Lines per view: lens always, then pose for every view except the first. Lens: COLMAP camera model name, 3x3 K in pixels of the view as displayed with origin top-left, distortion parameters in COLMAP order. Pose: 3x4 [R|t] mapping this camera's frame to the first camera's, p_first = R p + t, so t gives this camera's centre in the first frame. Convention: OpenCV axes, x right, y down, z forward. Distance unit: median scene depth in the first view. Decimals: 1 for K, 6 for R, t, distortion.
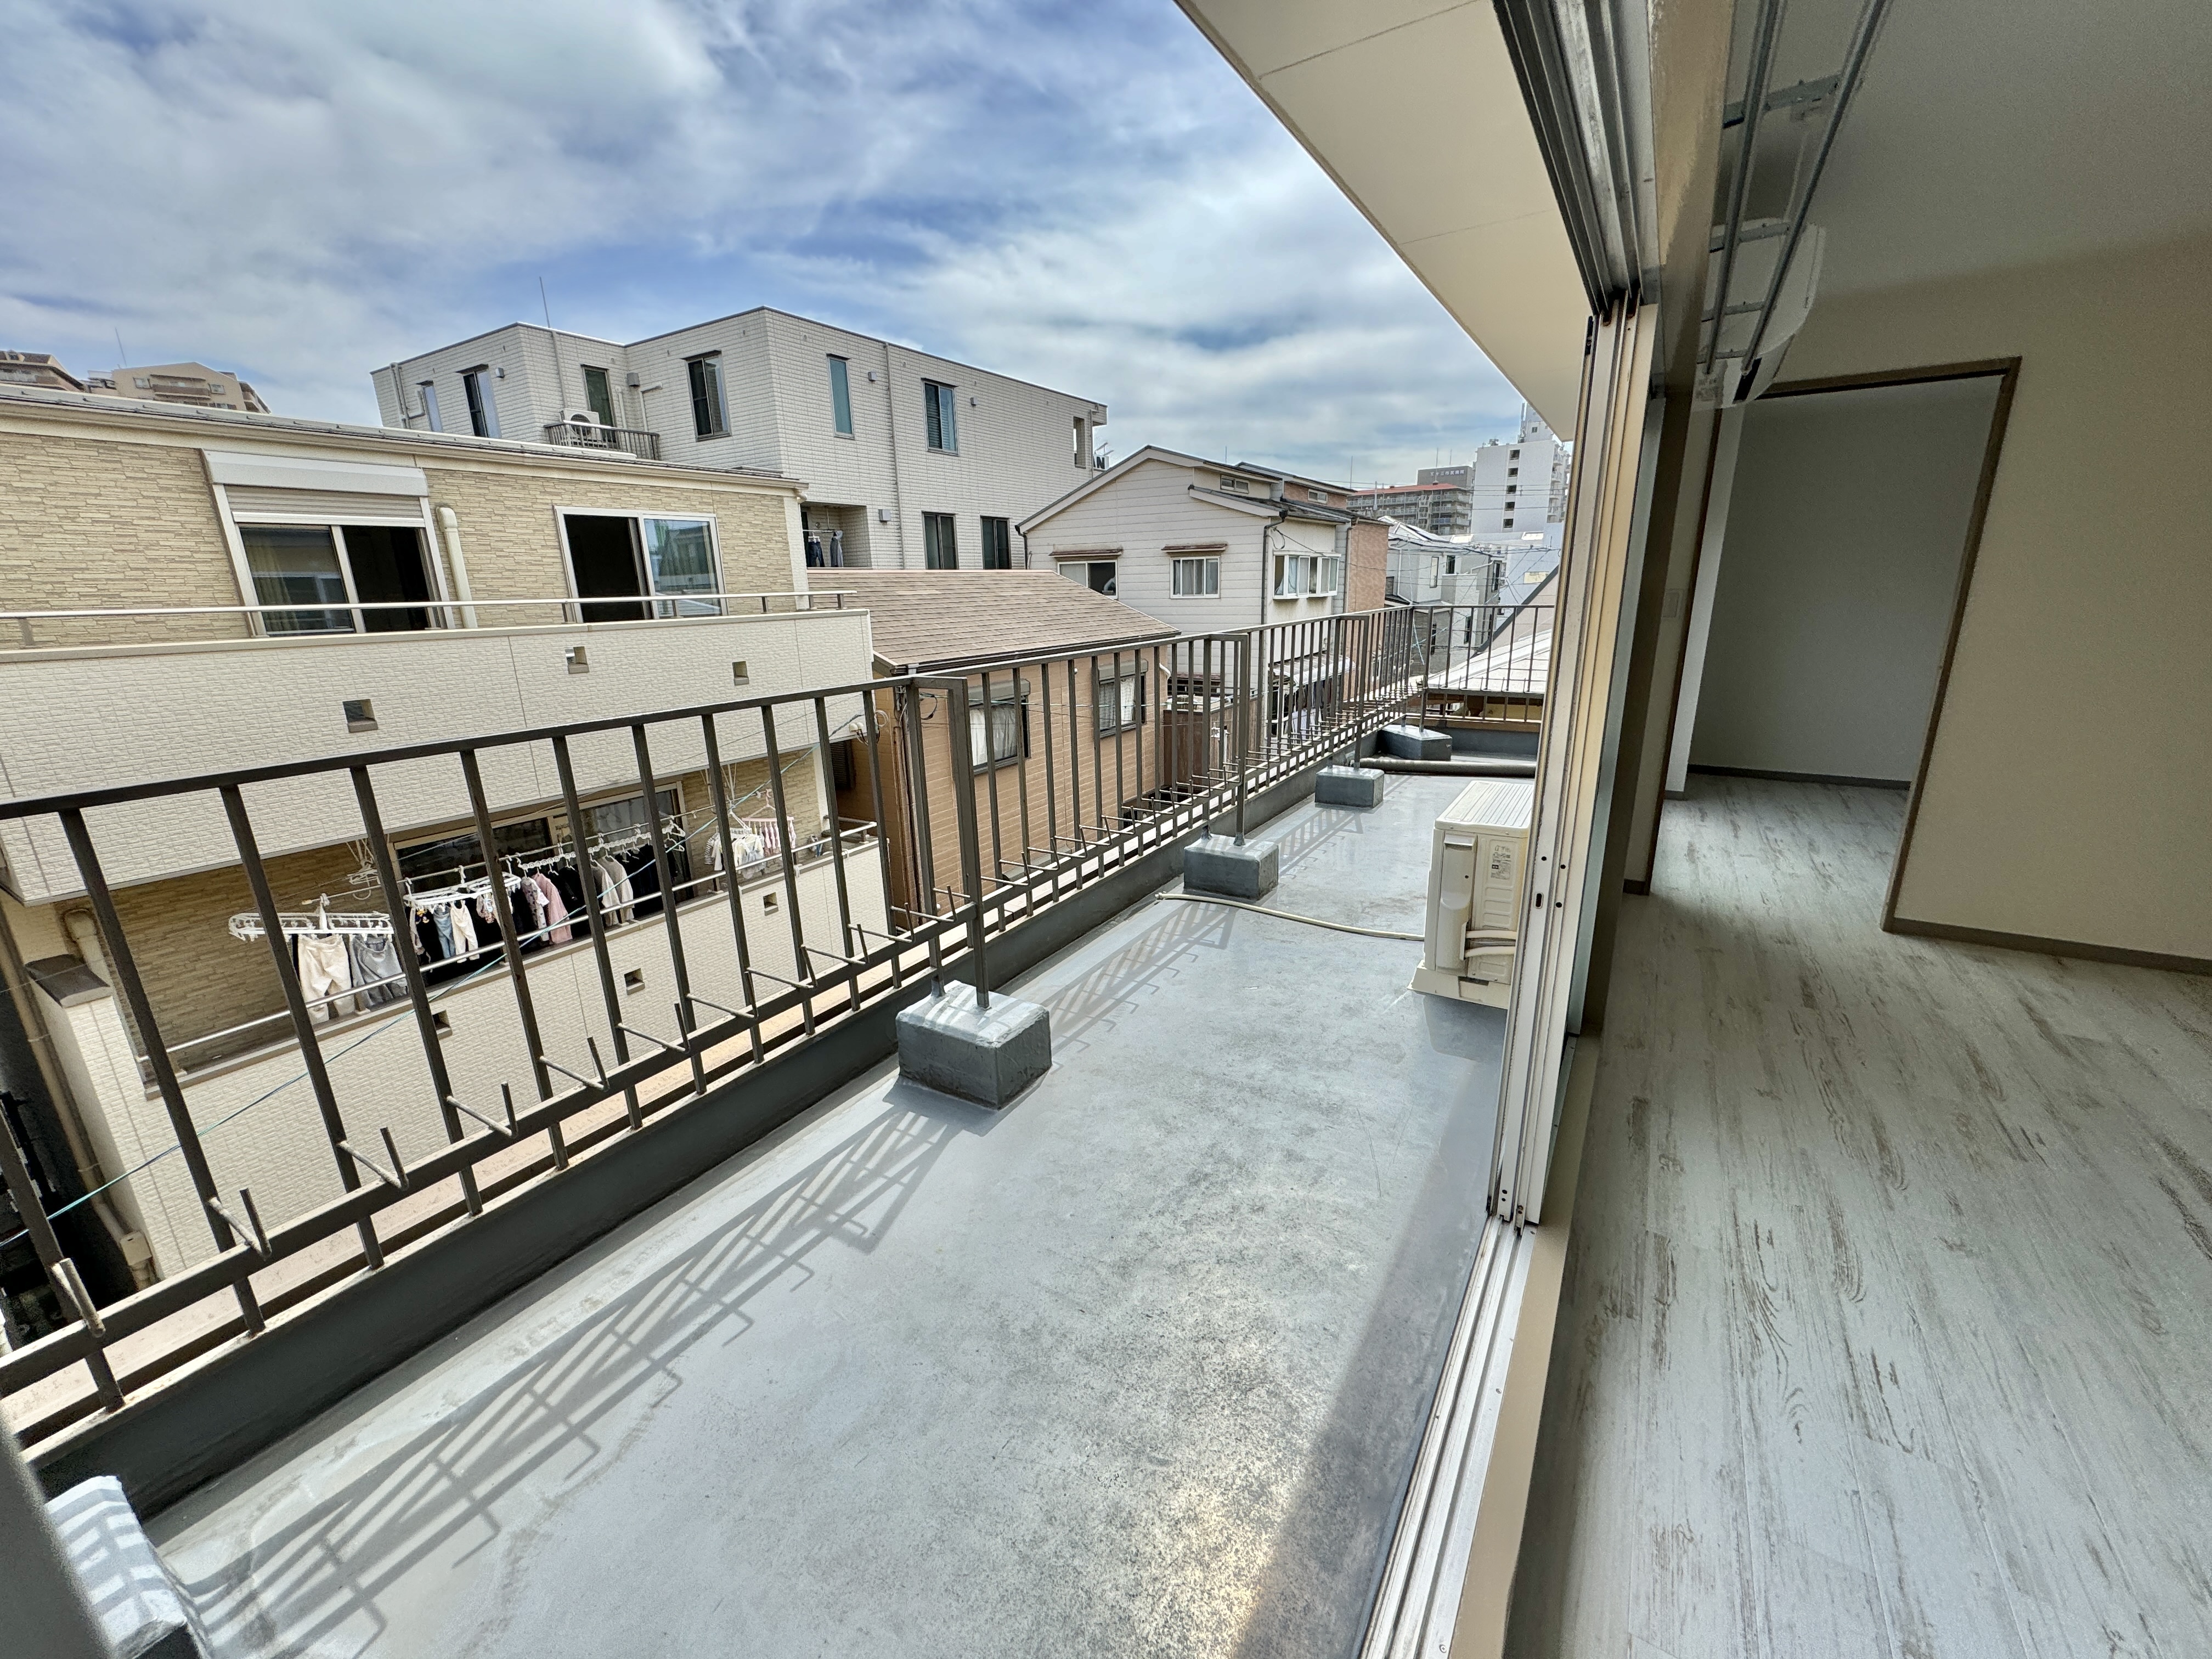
lens RADIAL K [[879.4, 0, 1108.2], [0, 879.4, 827.1], [0, 0, 1]] dist [-0.001487, -0.000143]
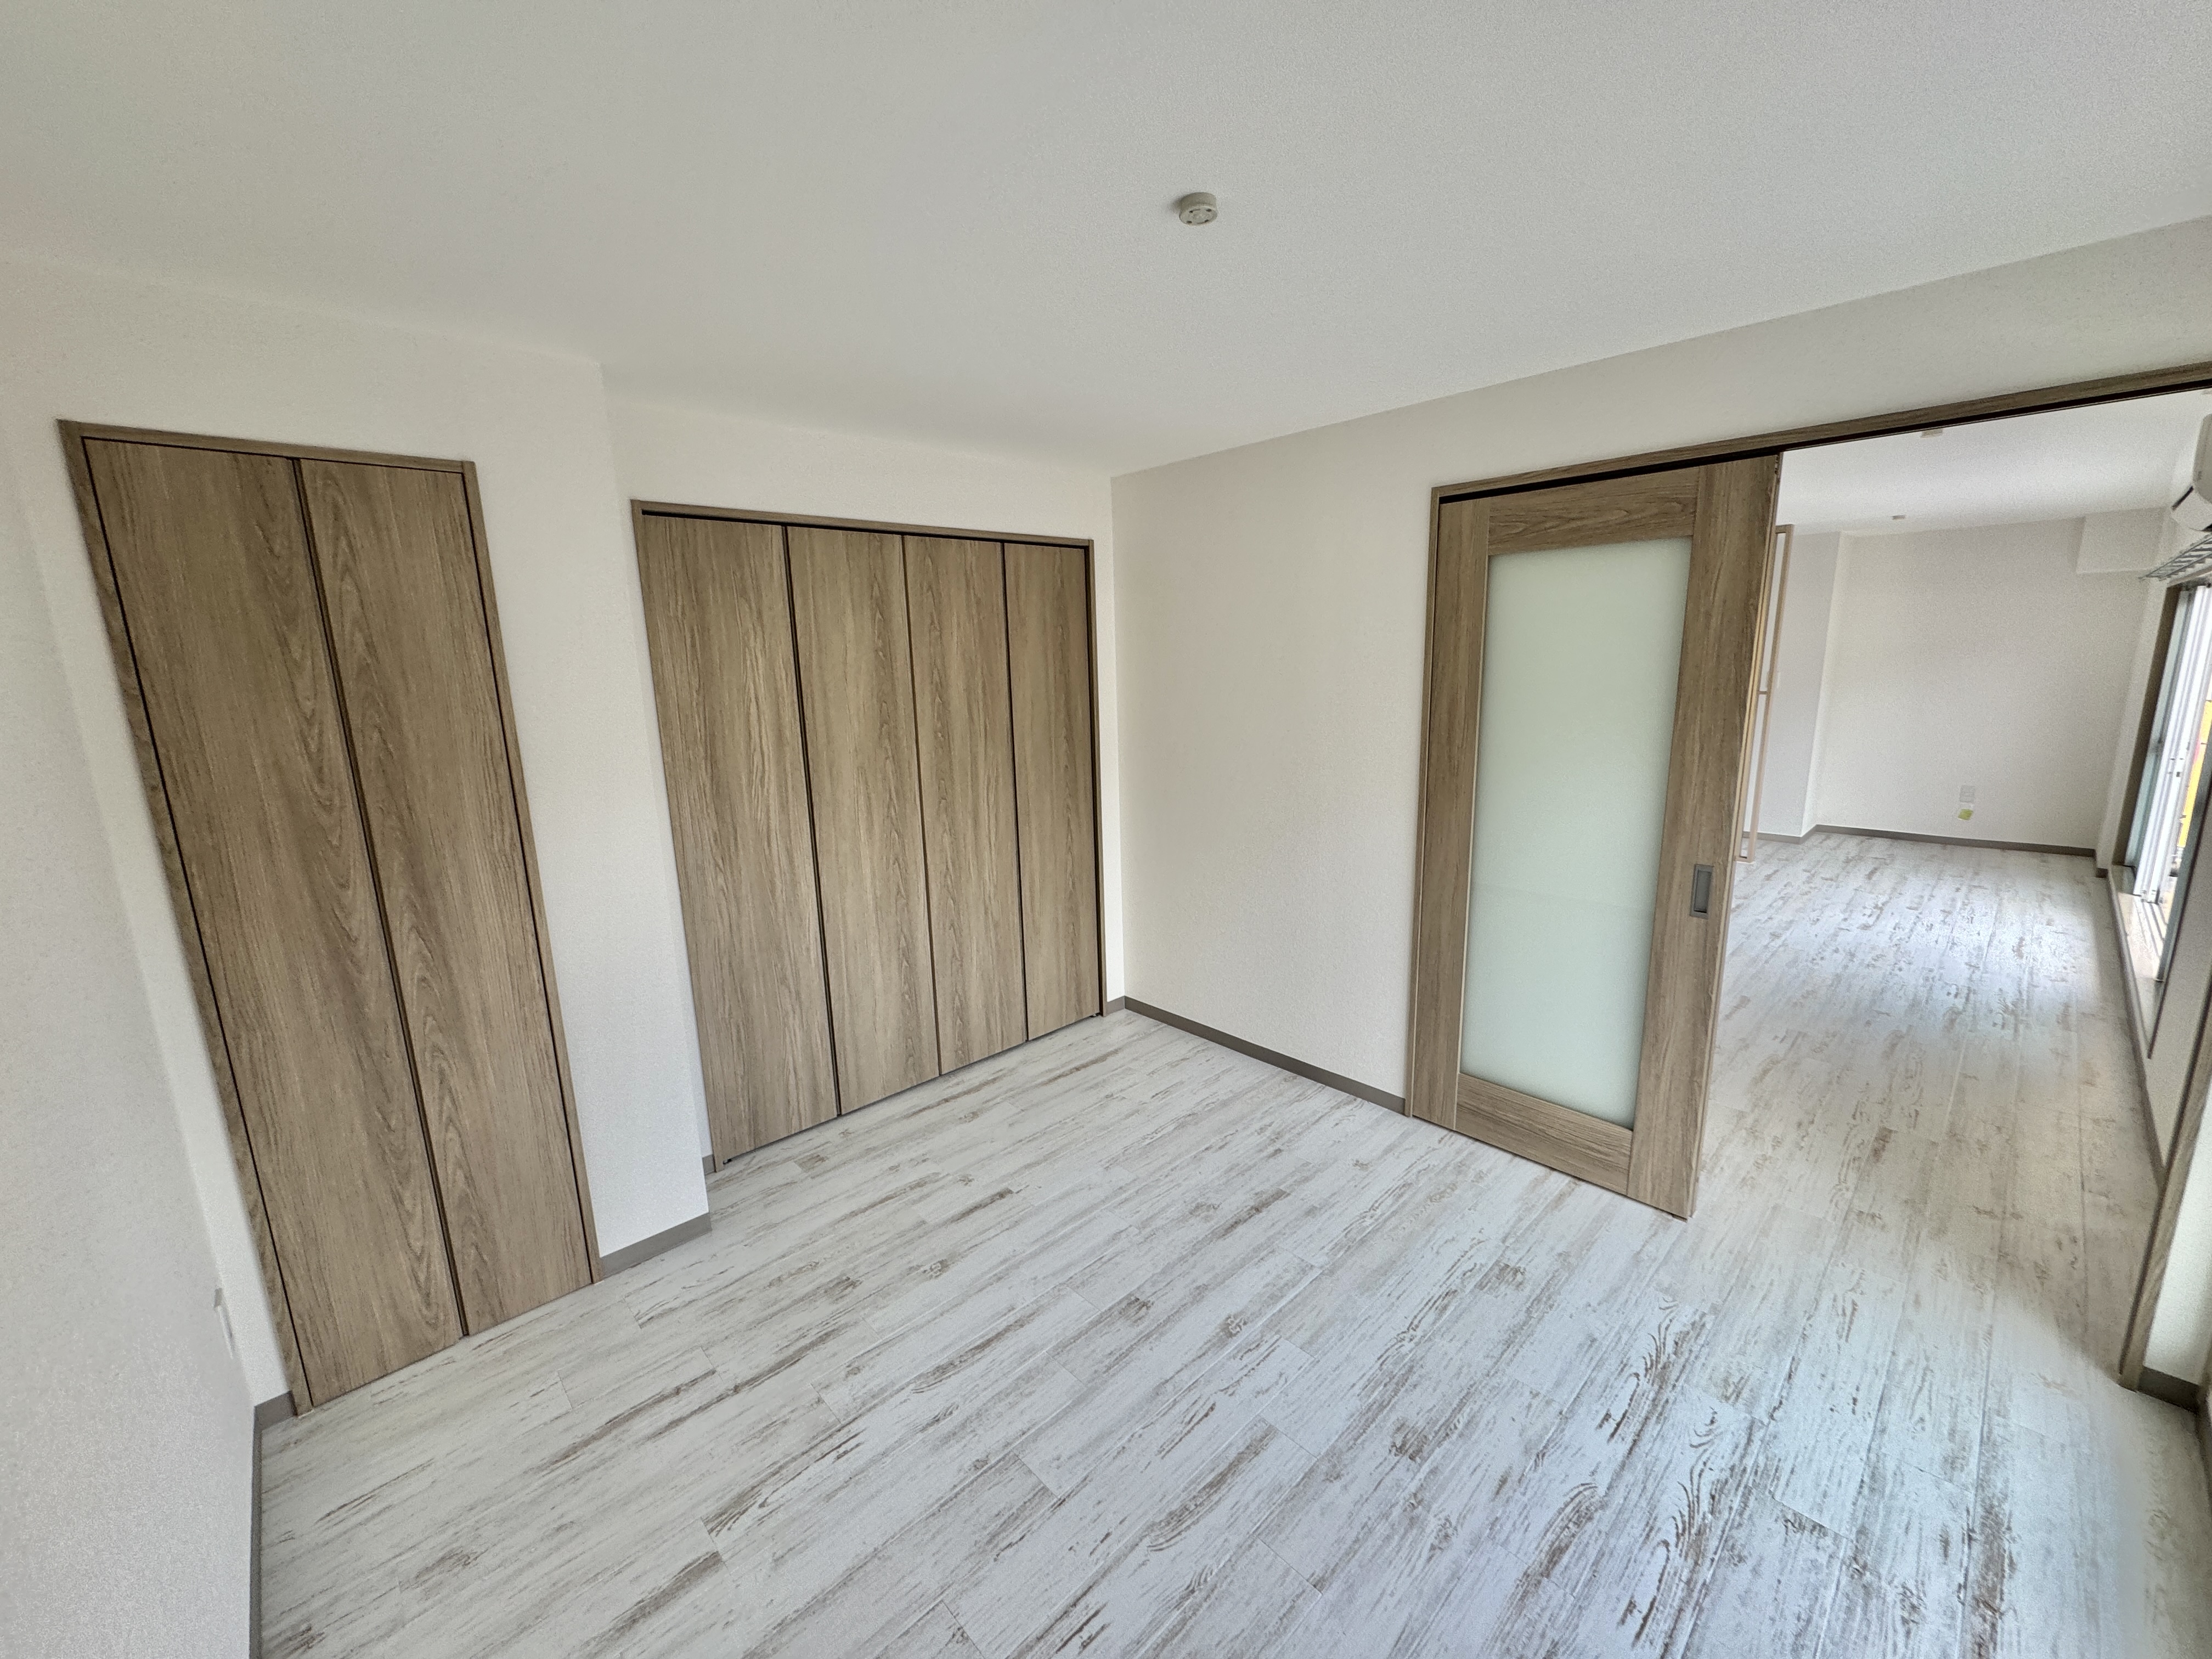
lens RADIAL K [[879.4, 0, 1101.8], [0, 879.4, 834.1], [0, 0, 1]] dist [-0.001487, -0.000143]
pose [[-0.963592, 0.002580, 0.267364, 1.406887], [0.124216, 0.889813, 0.439093, -0.645776], [-0.236772, 0.456317, -0.857738, 1.933983]]
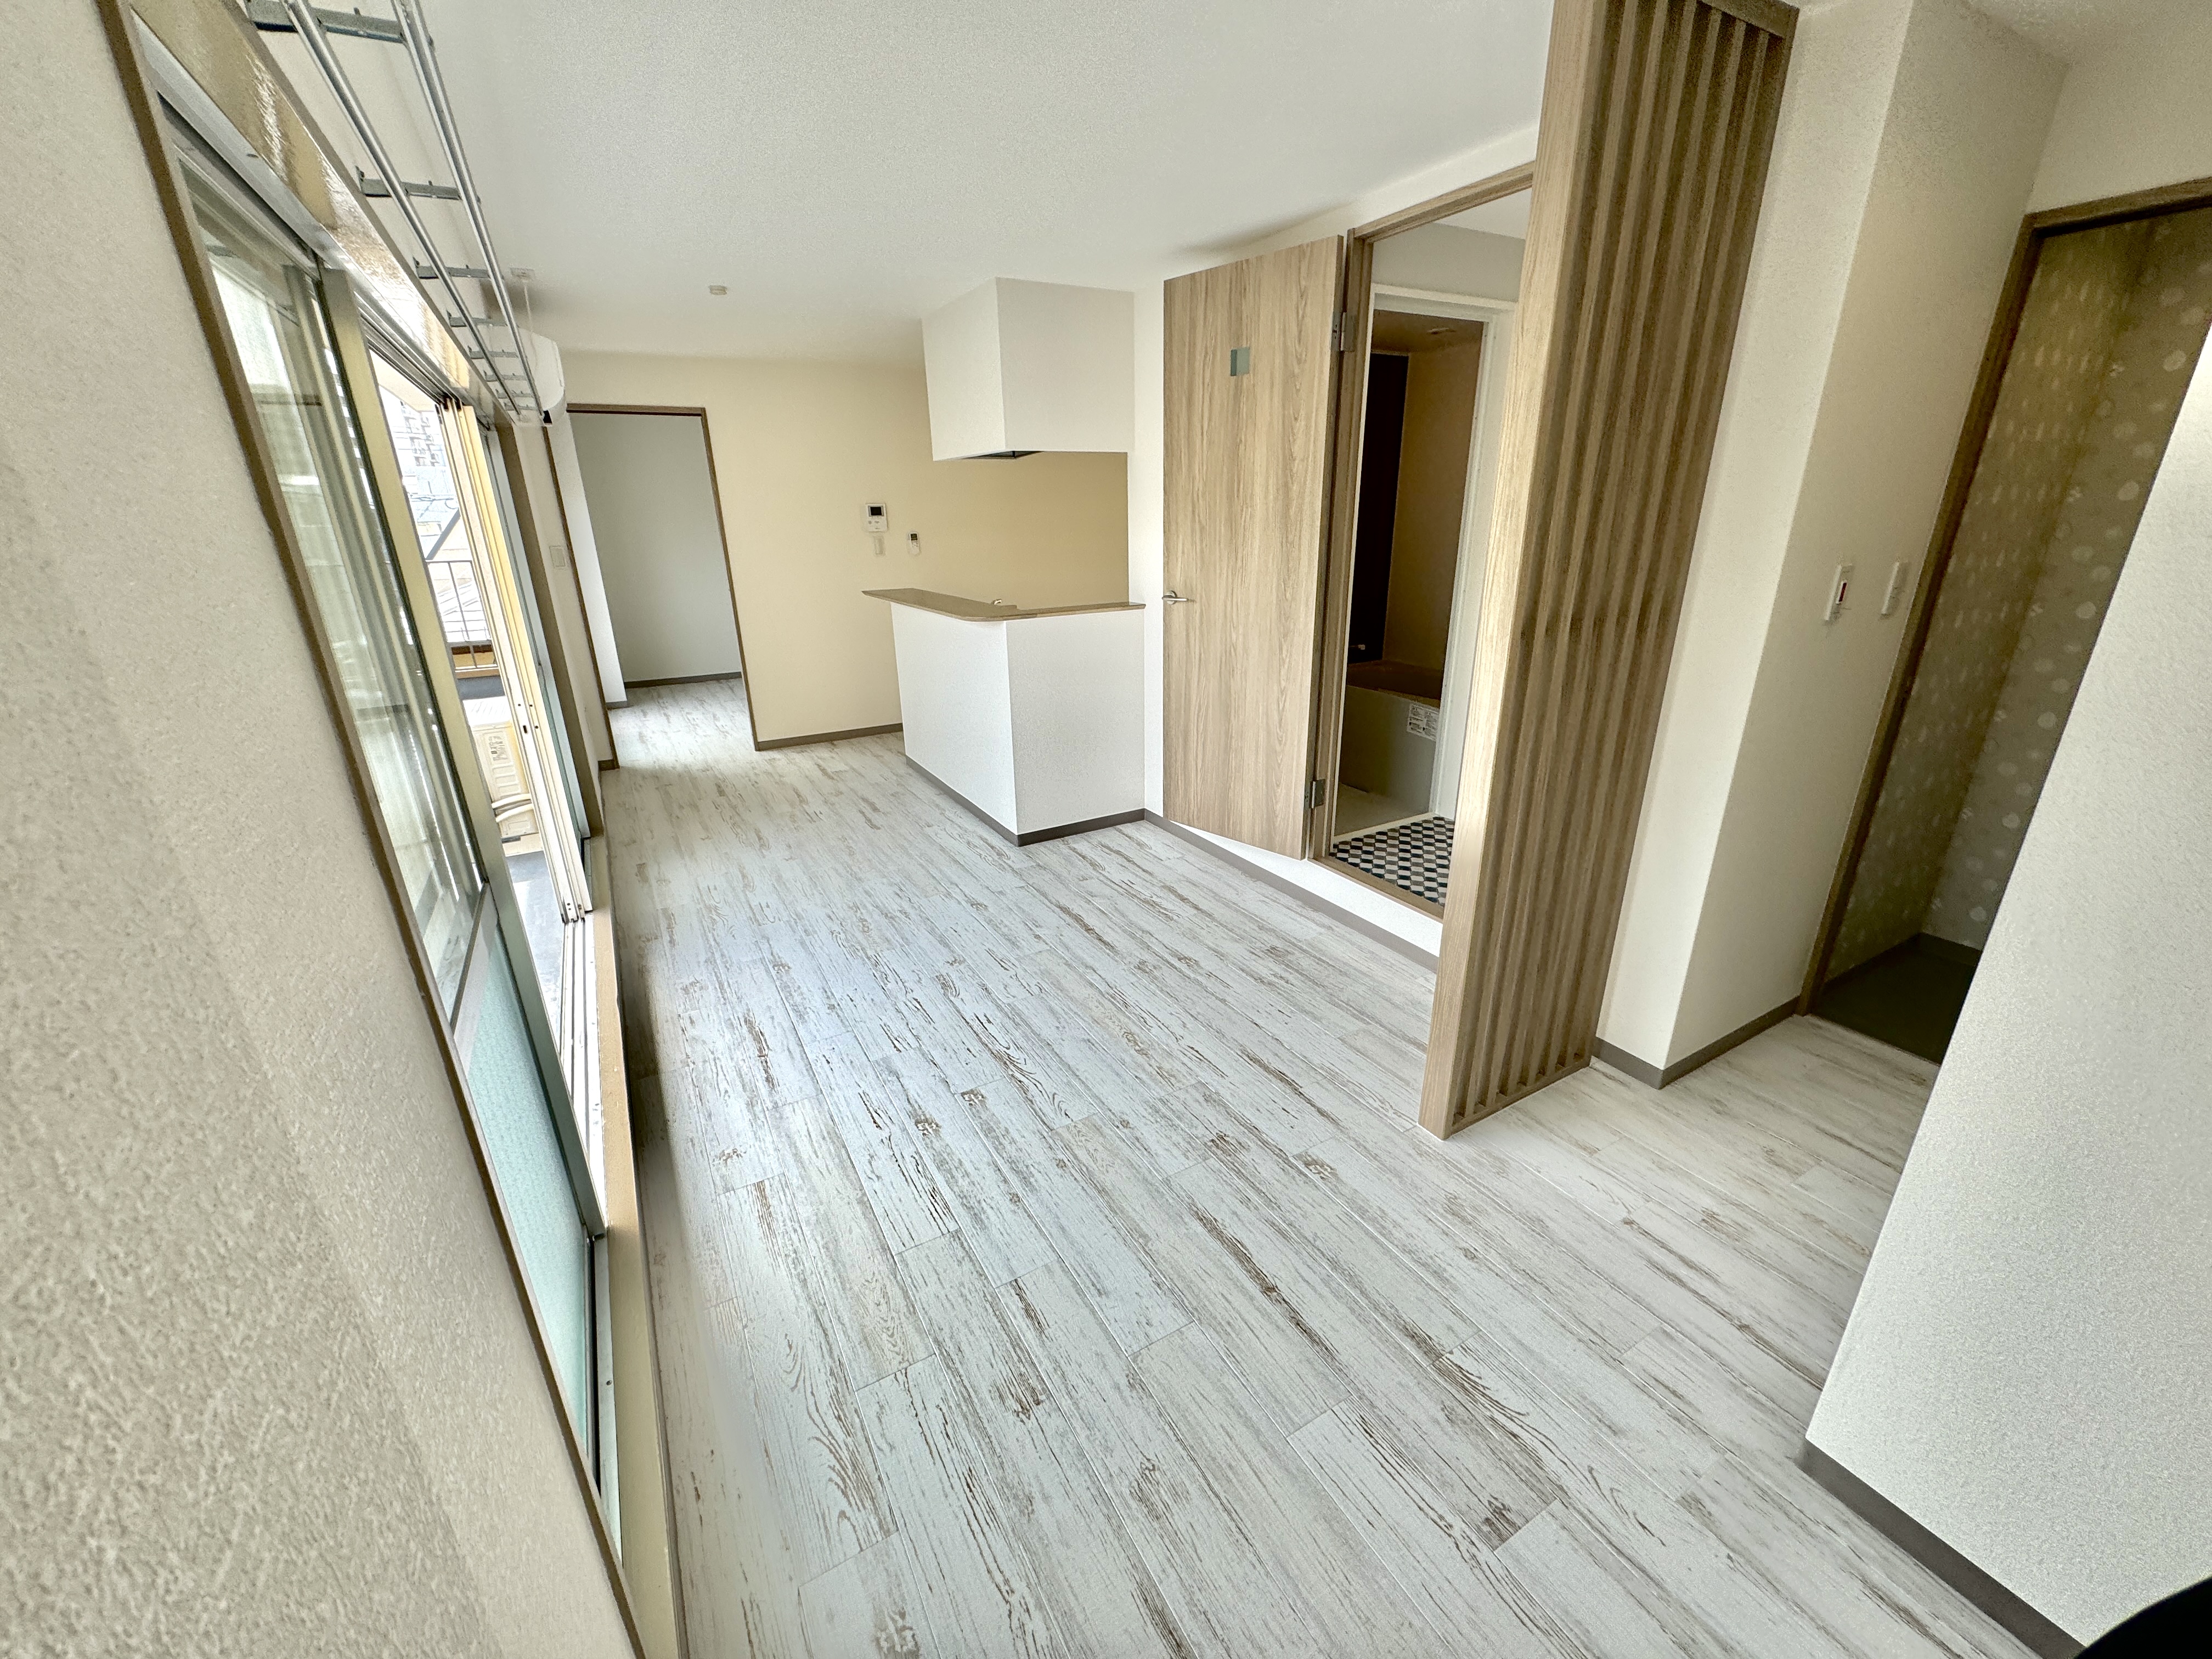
lens RADIAL K [[879.4, 0, 1104.9], [0, 879.4, 820.9], [0, 0, 1]] dist [-0.001487, -0.000143]
pose [[0.478973, -0.283809, 0.830685, -0.268603], [0.246046, 0.951767, 0.183307, 0.123499], [-0.842643, 0.116588, 0.525700, -0.507594]]
